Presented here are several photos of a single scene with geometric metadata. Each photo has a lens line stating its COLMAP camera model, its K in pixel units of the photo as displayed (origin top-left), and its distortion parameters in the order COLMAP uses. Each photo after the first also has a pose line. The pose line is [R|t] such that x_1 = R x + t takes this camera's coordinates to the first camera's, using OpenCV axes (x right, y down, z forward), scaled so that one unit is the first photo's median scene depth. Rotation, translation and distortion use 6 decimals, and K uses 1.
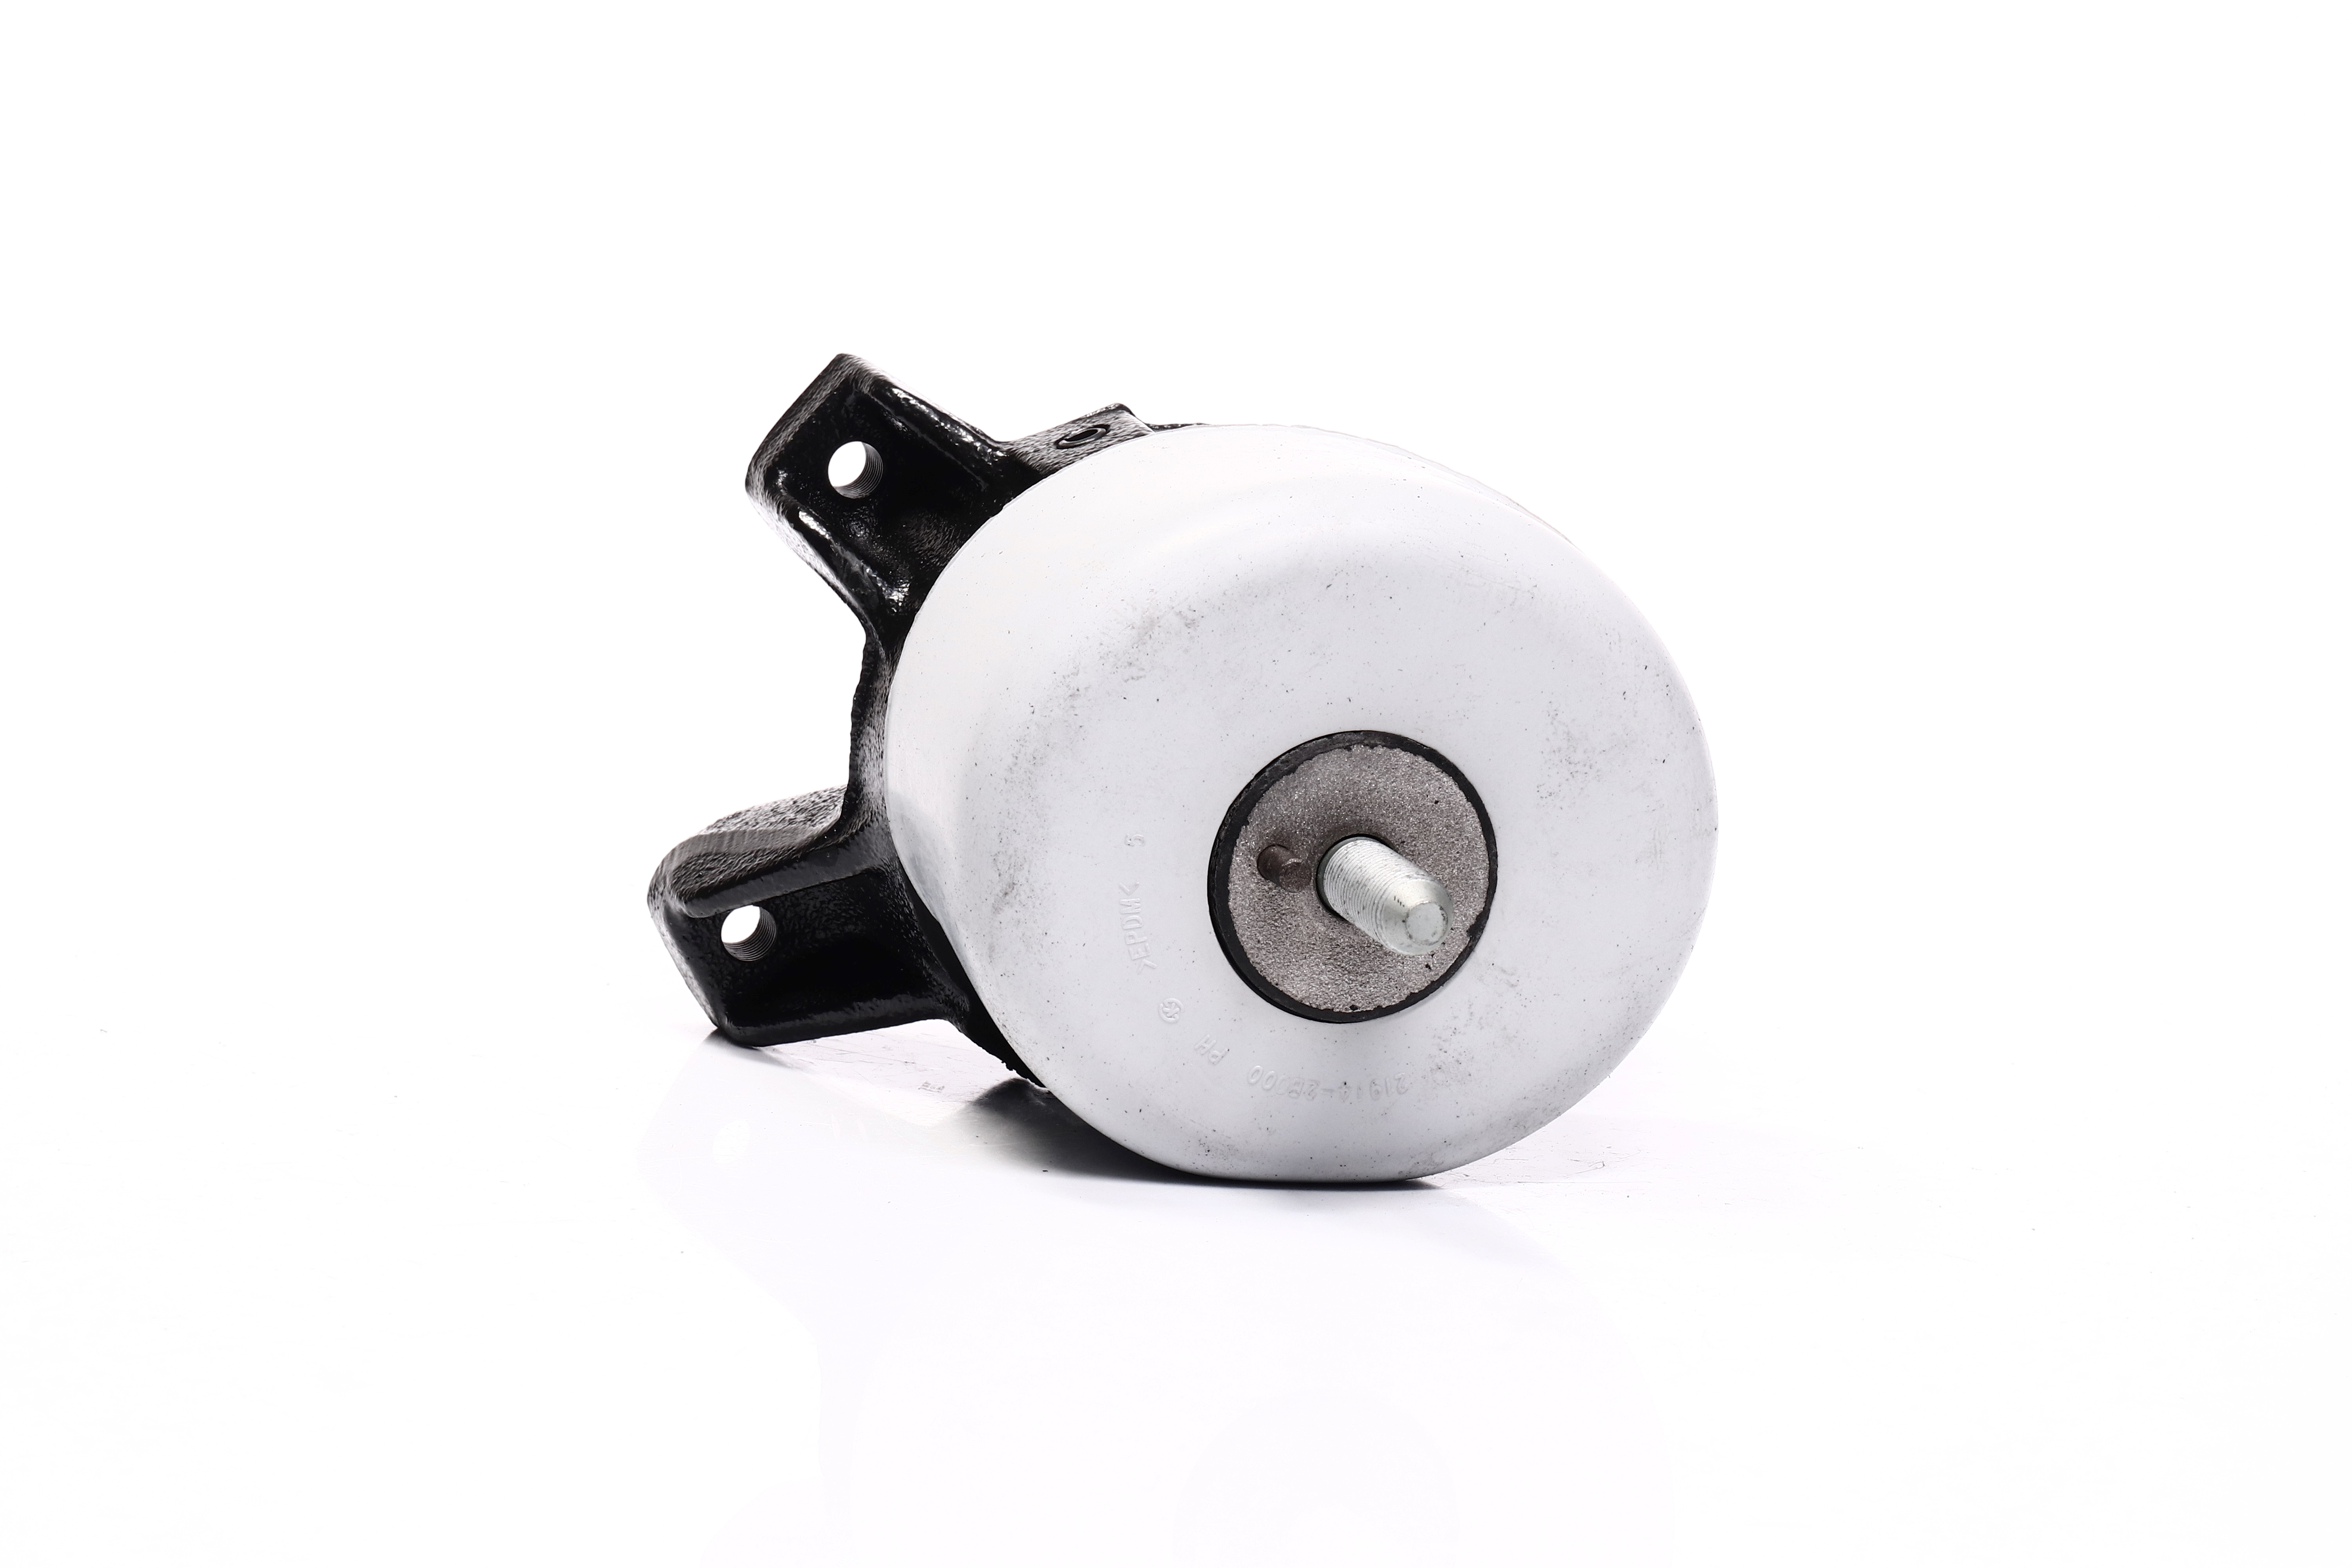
lens RADIAL K [[6476.2, 0, 1178.1], [0, 6476.2, 784.7], [0, 0, 1]] dist [-0.151232, 0.000000]
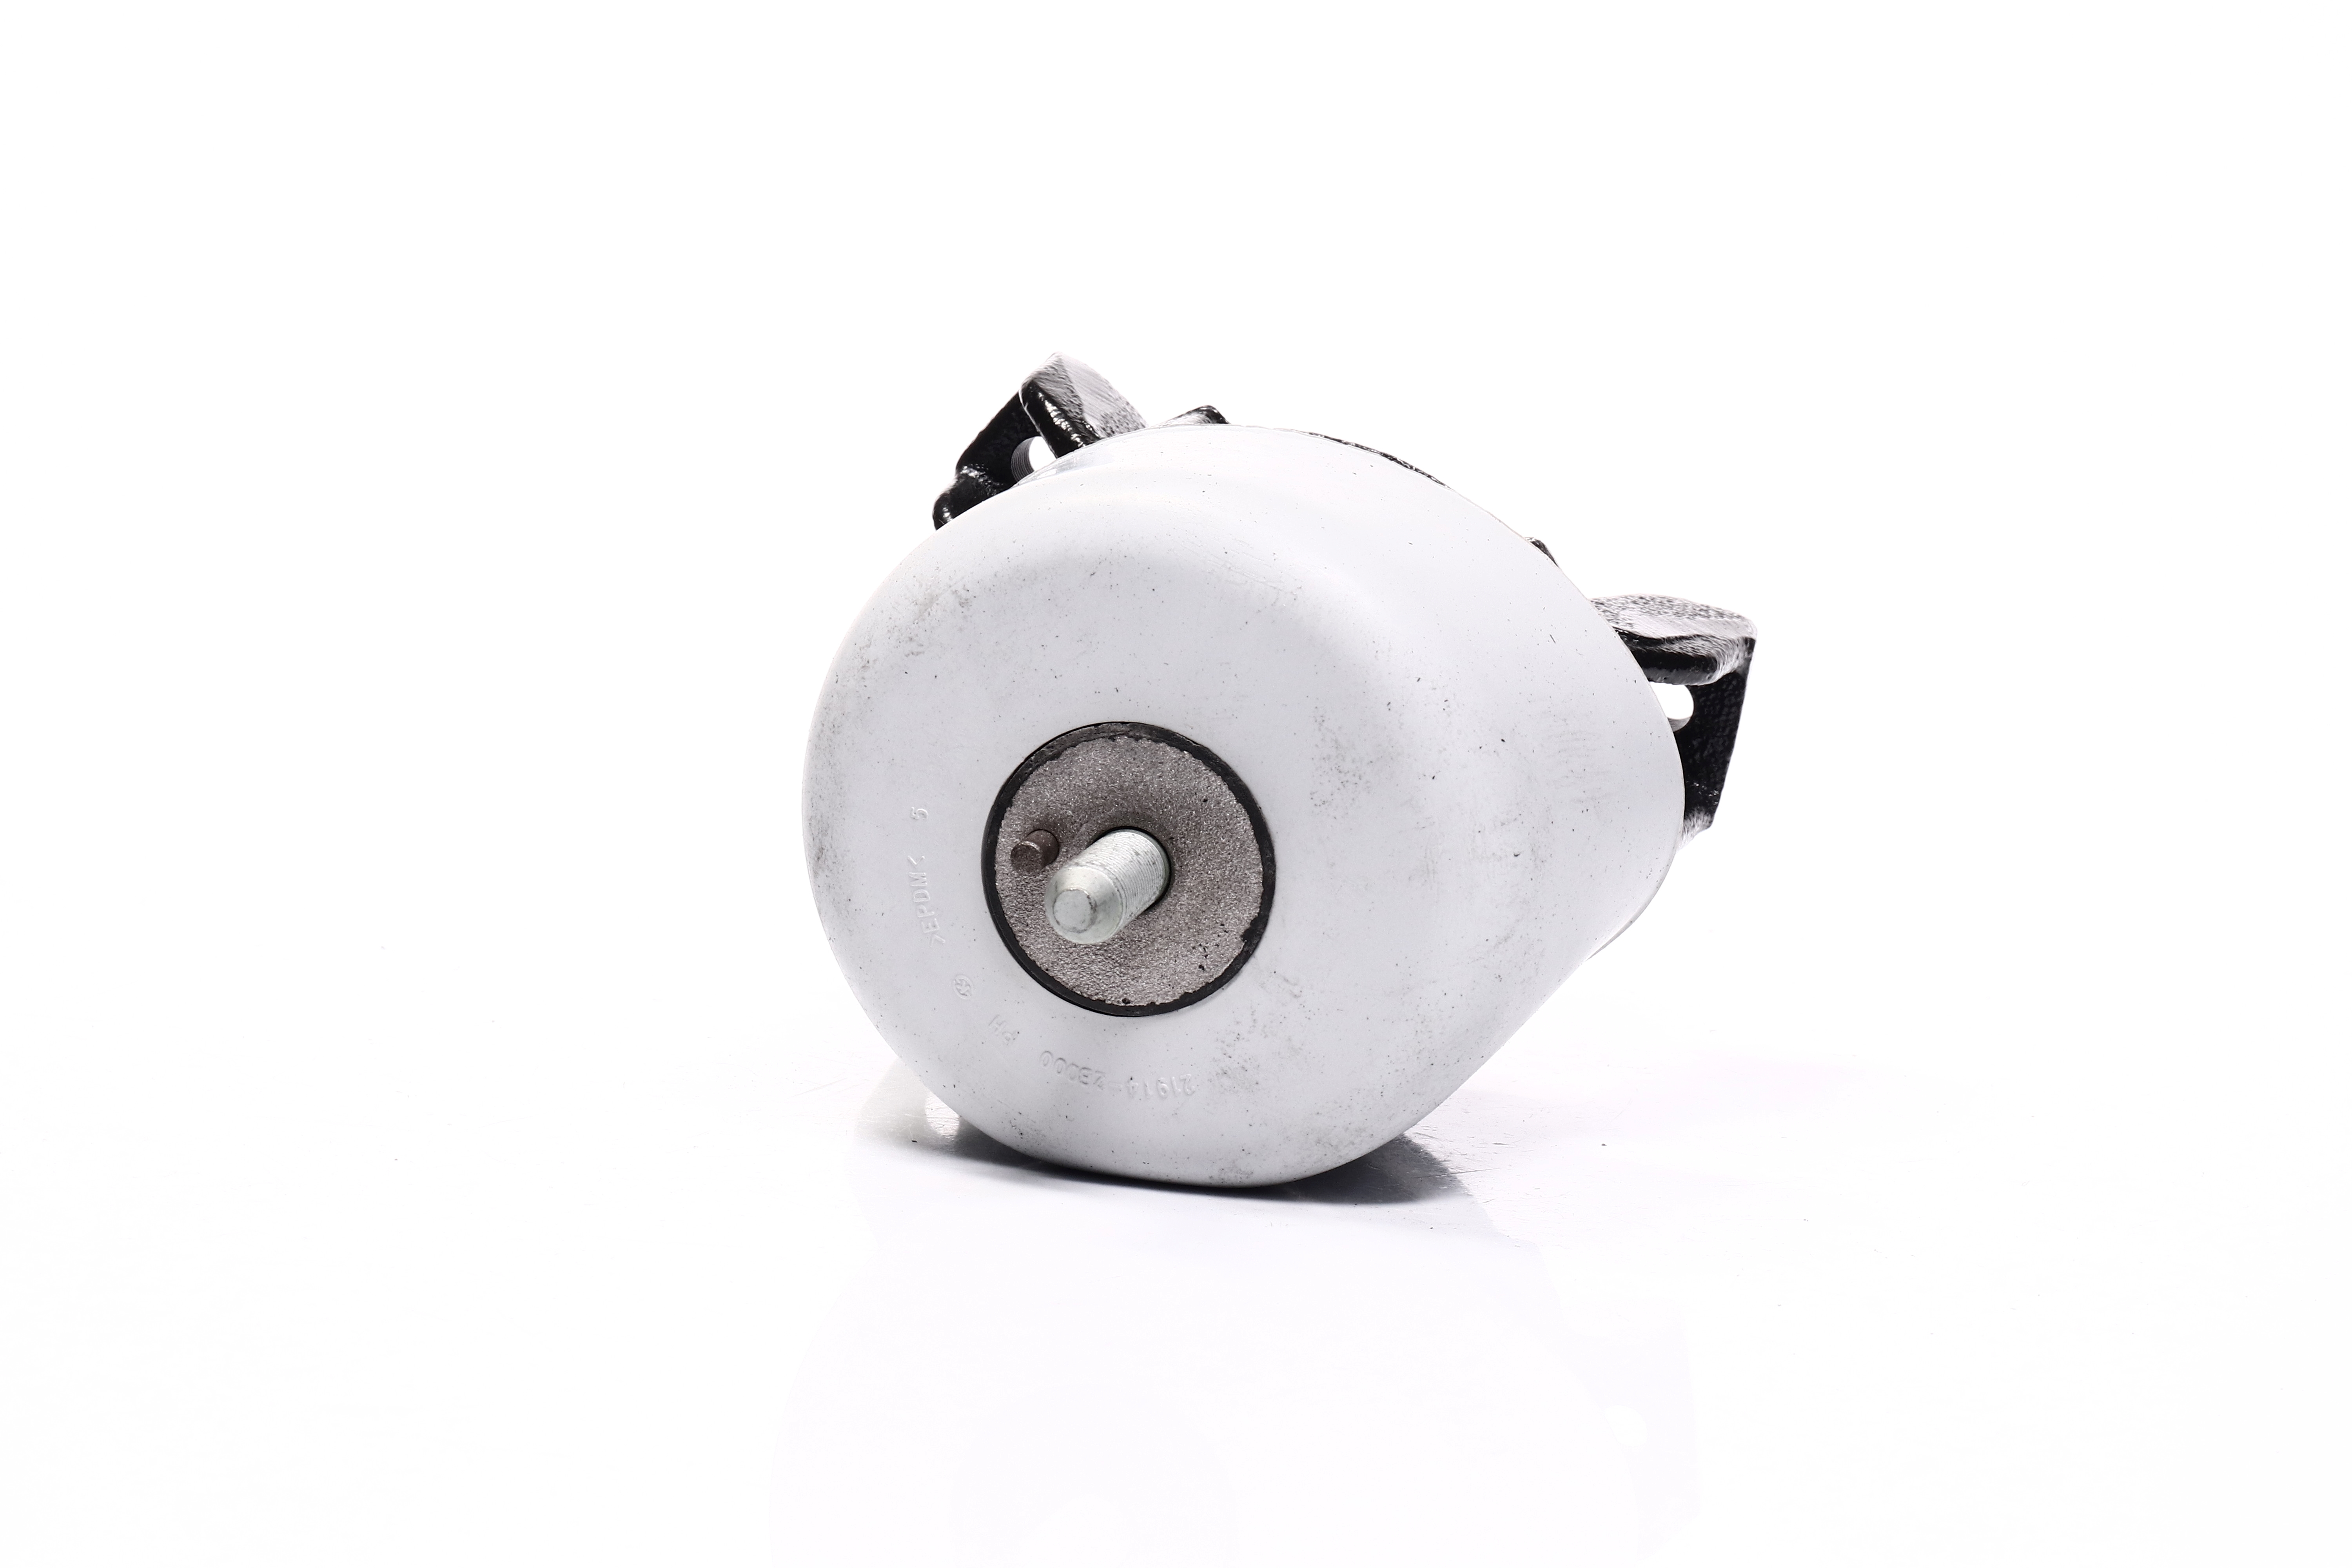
lens RADIAL K [[6476.2, 0, 1173.5], [0, 6476.2, 782.3], [0, 0, 1]] dist [-0.151232, 0.000000]
pose [[0.865006, 0.071311, -0.496669, 0.527325], [-0.083506, 0.996505, -0.002357, 0.002630], [0.494765, 0.043514, 0.867937, 0.138933]]
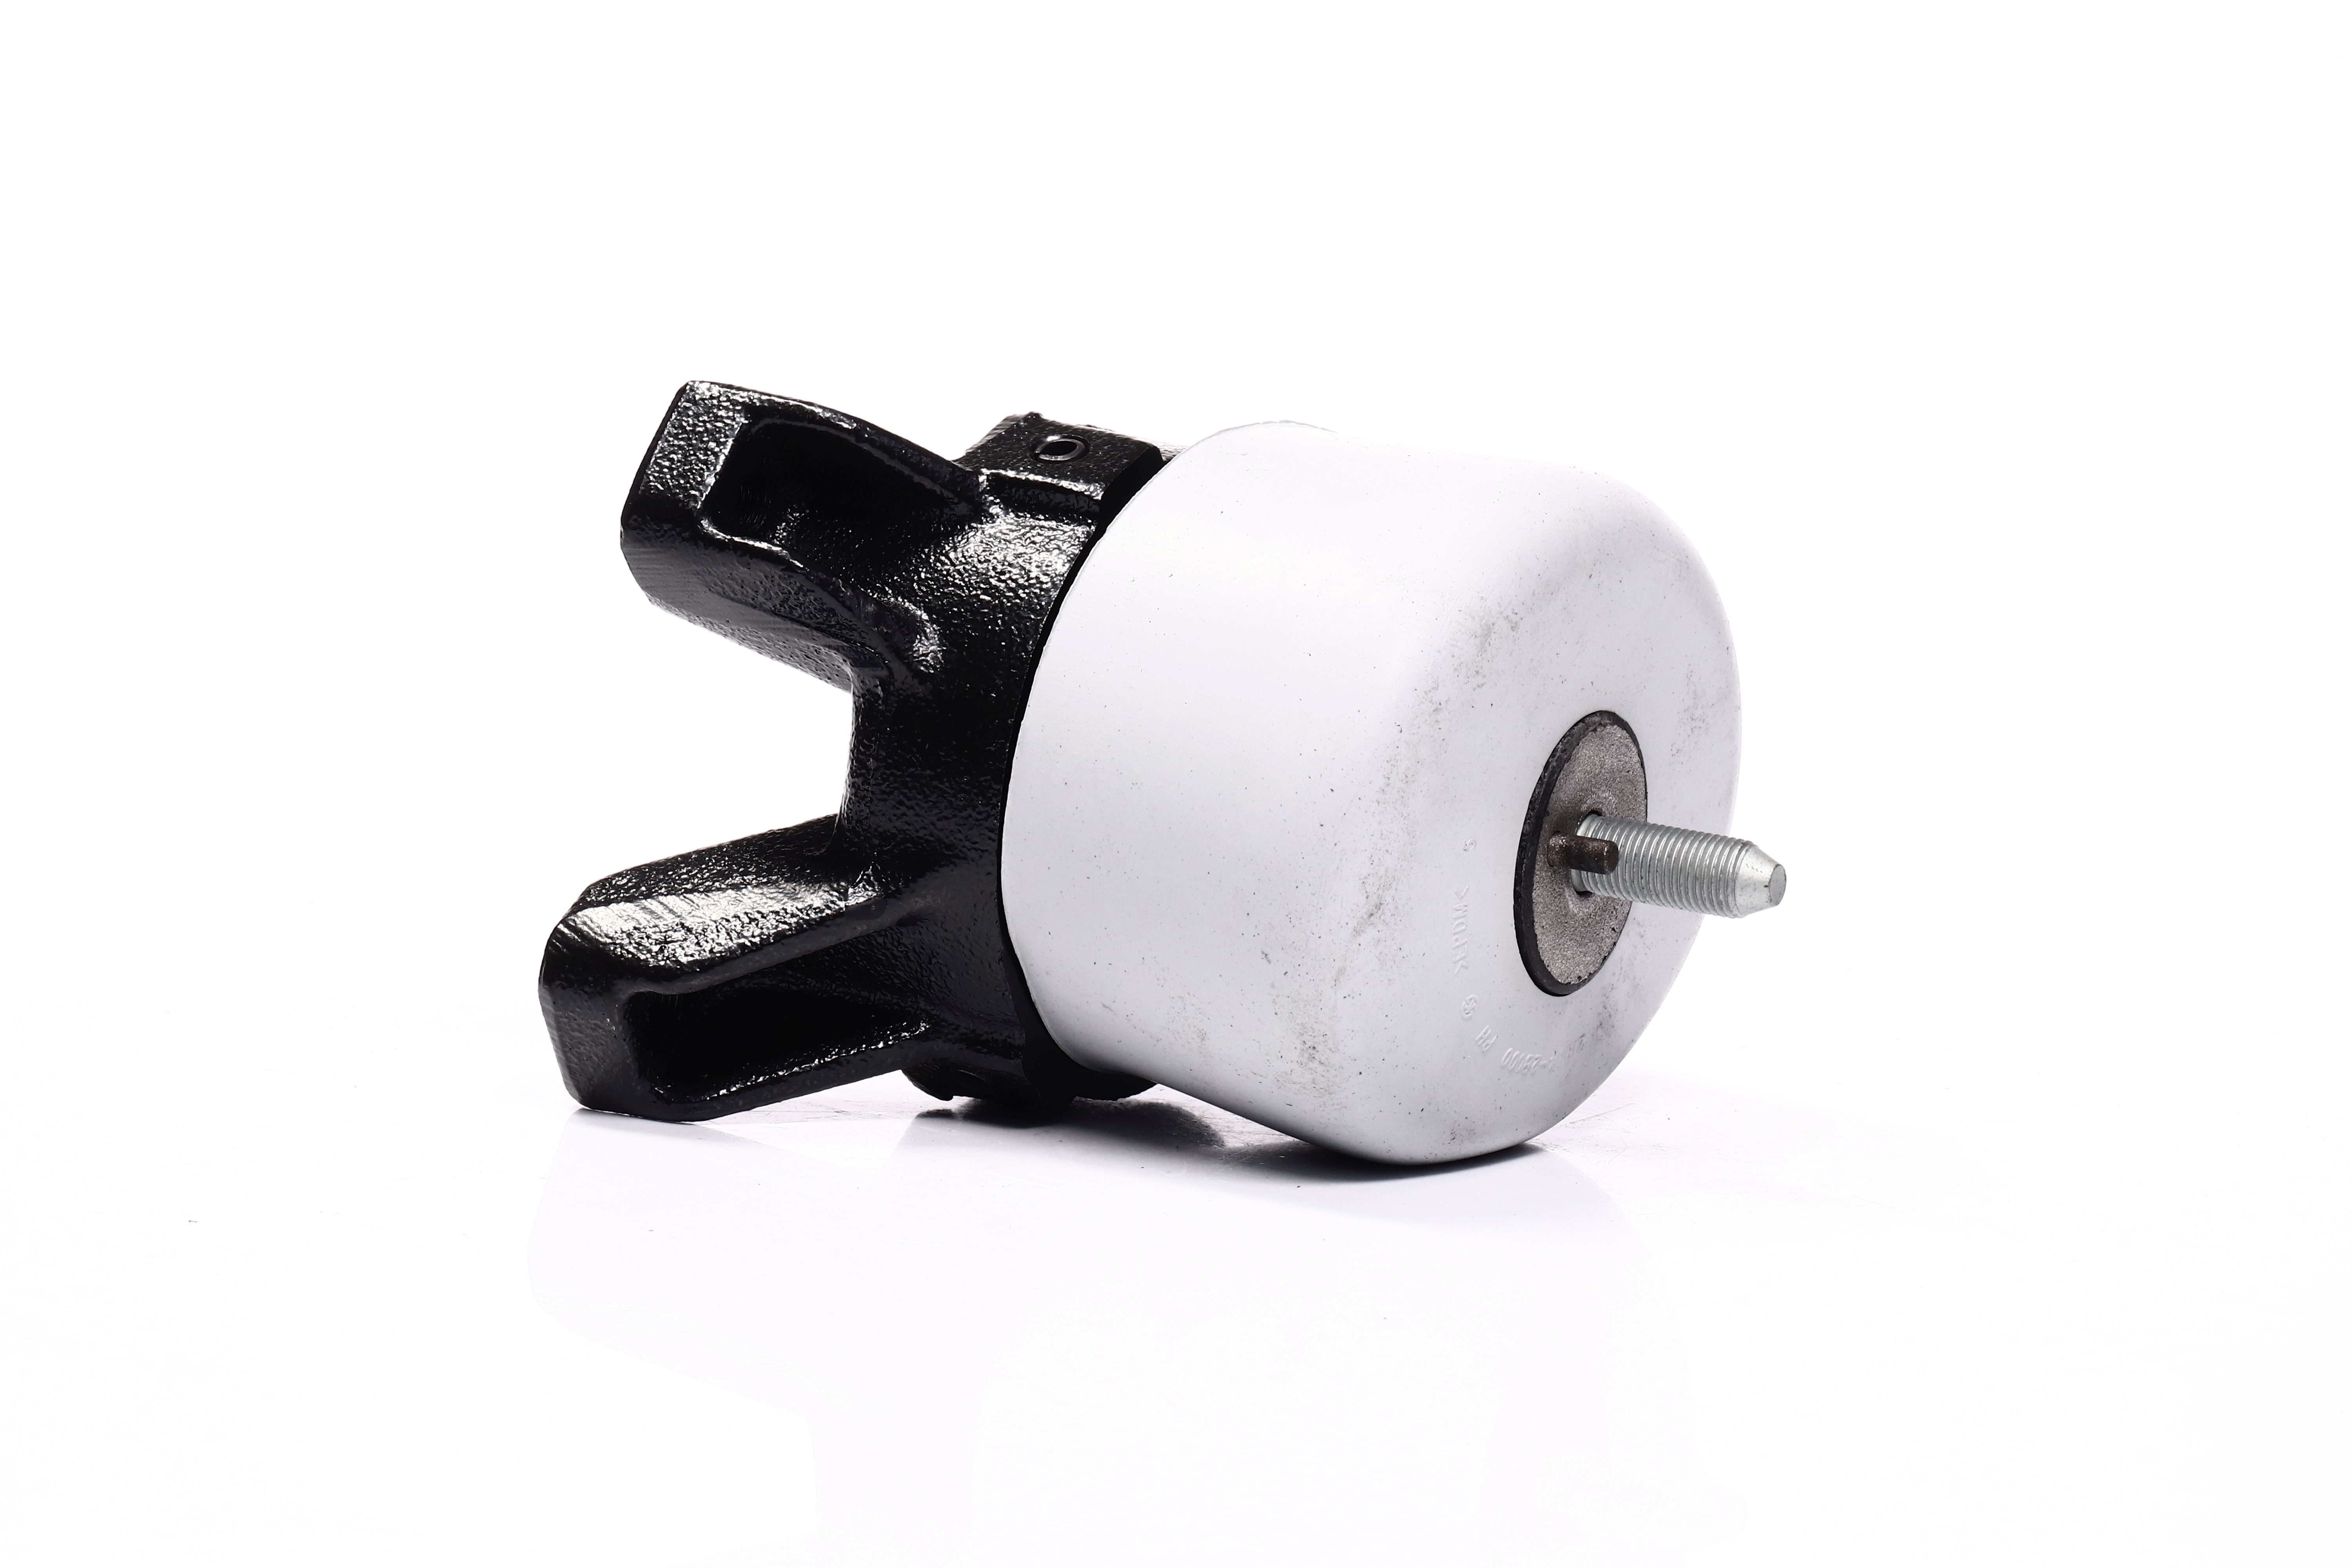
lens RADIAL K [[6476.2, 0, 1175.0], [0, 6476.2, 785.0], [0, 0, 1]] dist [-0.151232, 0.000000]
pose [[0.710092, -0.123175, 0.693251, -0.735837], [0.094256, 0.992347, 0.079772, -0.085351], [-0.697772, 0.008698, 0.716268, 0.304324]]
